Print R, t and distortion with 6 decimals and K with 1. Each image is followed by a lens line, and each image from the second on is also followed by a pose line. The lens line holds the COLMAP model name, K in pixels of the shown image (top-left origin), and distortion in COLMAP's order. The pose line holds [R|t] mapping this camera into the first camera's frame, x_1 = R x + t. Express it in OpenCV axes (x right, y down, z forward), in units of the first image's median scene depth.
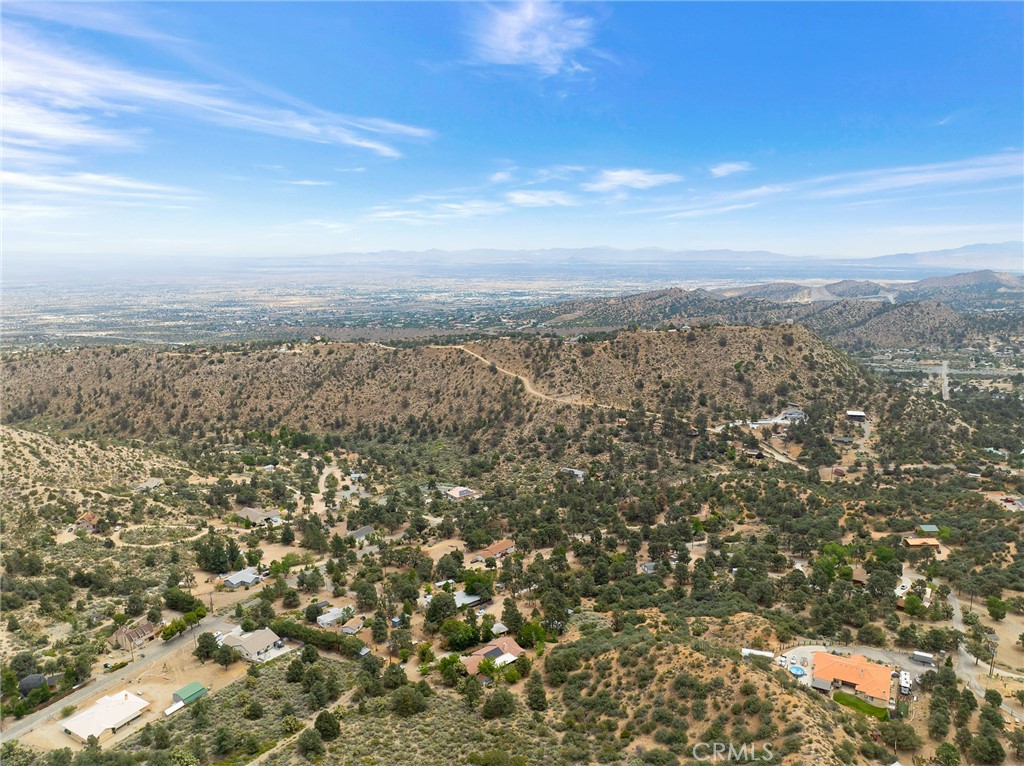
lens RADIAL K [[721.6, 0, 516.5], [0, 721.6, 381.3], [0, 0, 1]] dist [-0.038081, -0.000032]
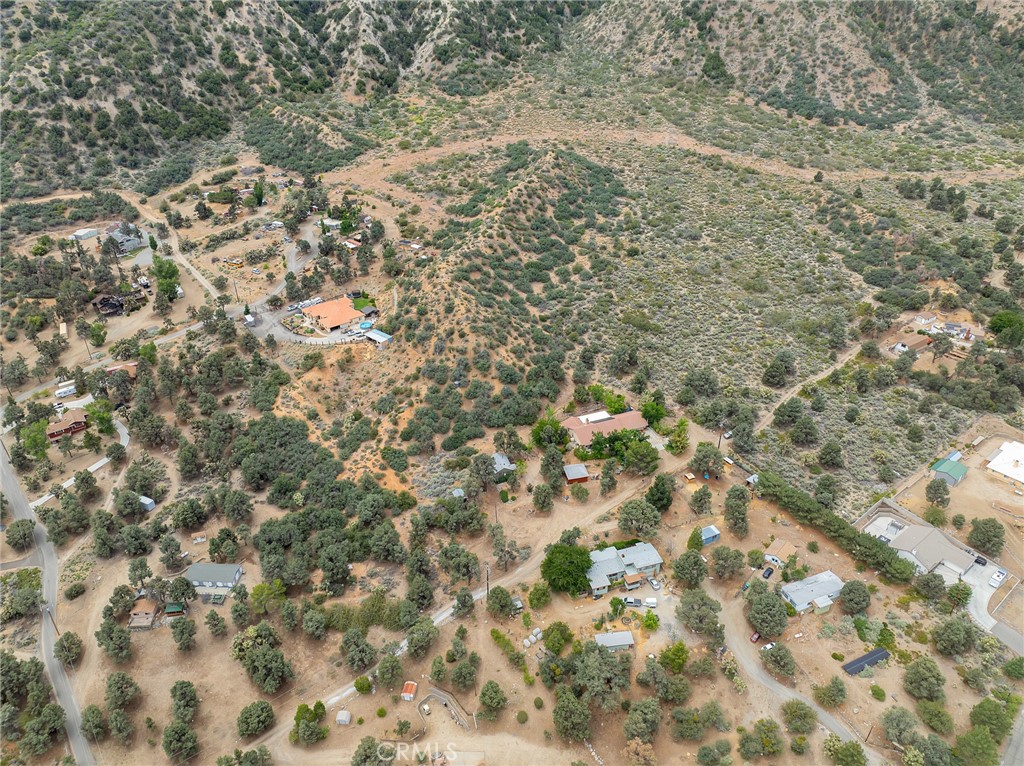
lens RADIAL K [[721.6, 0, 516.5], [0, 721.6, 381.3], [0, 0, 1]] dist [-0.038081, -0.000032]
pose [[-0.926552, -0.180775, 0.329882, -0.089832], [0.079045, 0.763809, 0.640584, -0.097134], [-0.367768, 0.619610, -0.693419, 0.668305]]
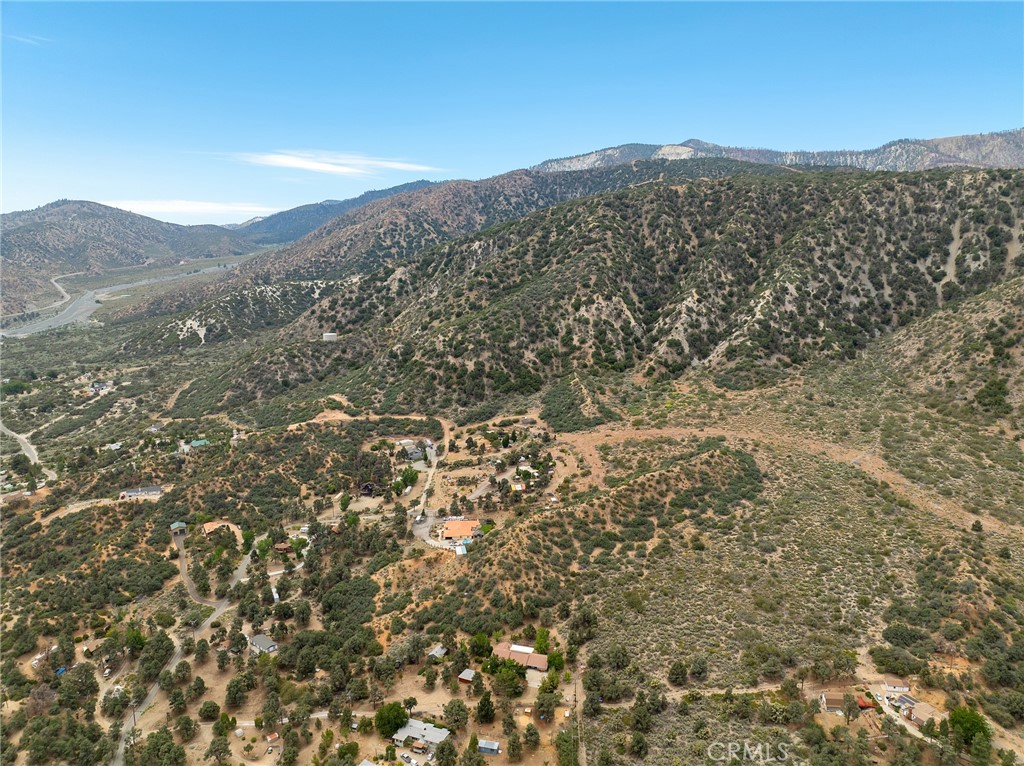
lens RADIAL K [[721.6, 0, 516.5], [0, 721.6, 381.3], [0, 0, 1]] dist [-0.038081, -0.000032]
pose [[-0.482840, -0.169142, 0.859218, -0.399090], [0.168169, 0.944998, 0.280532, -0.154573], [-0.859409, 0.279946, -0.427838, 0.570019]]
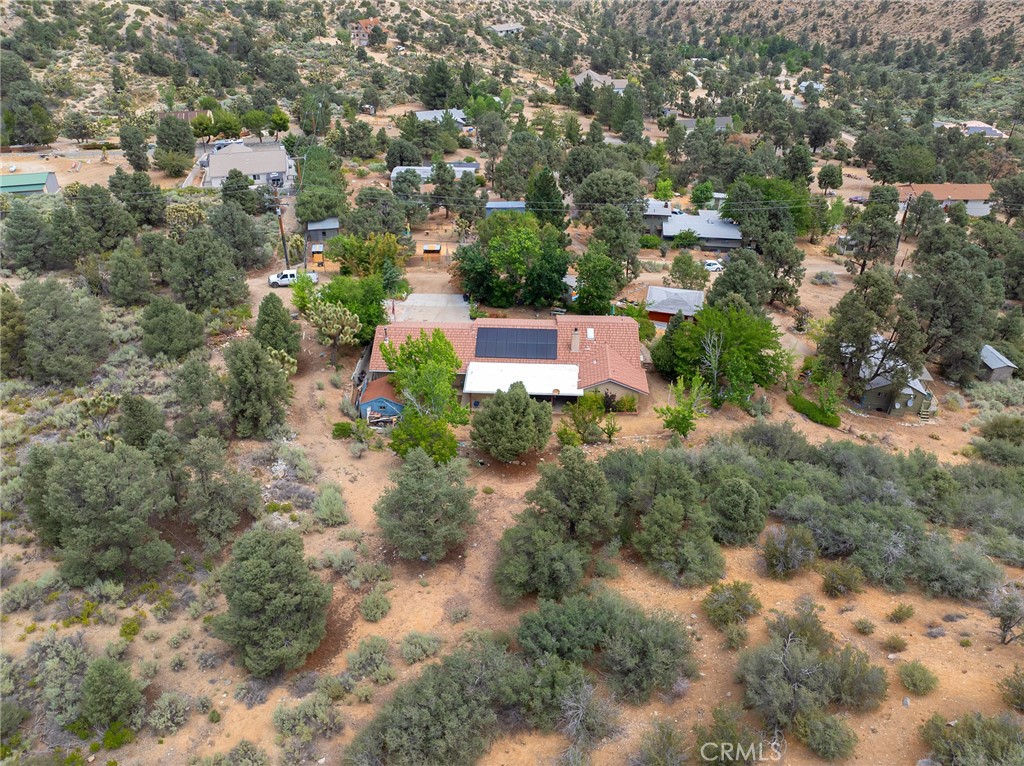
lens RADIAL K [[721.6, 0, 516.5], [0, 721.6, 381.3], [0, 0, 1]] dist [-0.038081, -0.000032]
pose [[0.691150, 0.396117, -0.604486, 0.052994], [-0.138058, 0.893376, 0.427574, 0.115721], [0.709402, -0.212064, 0.672144, 0.338389]]
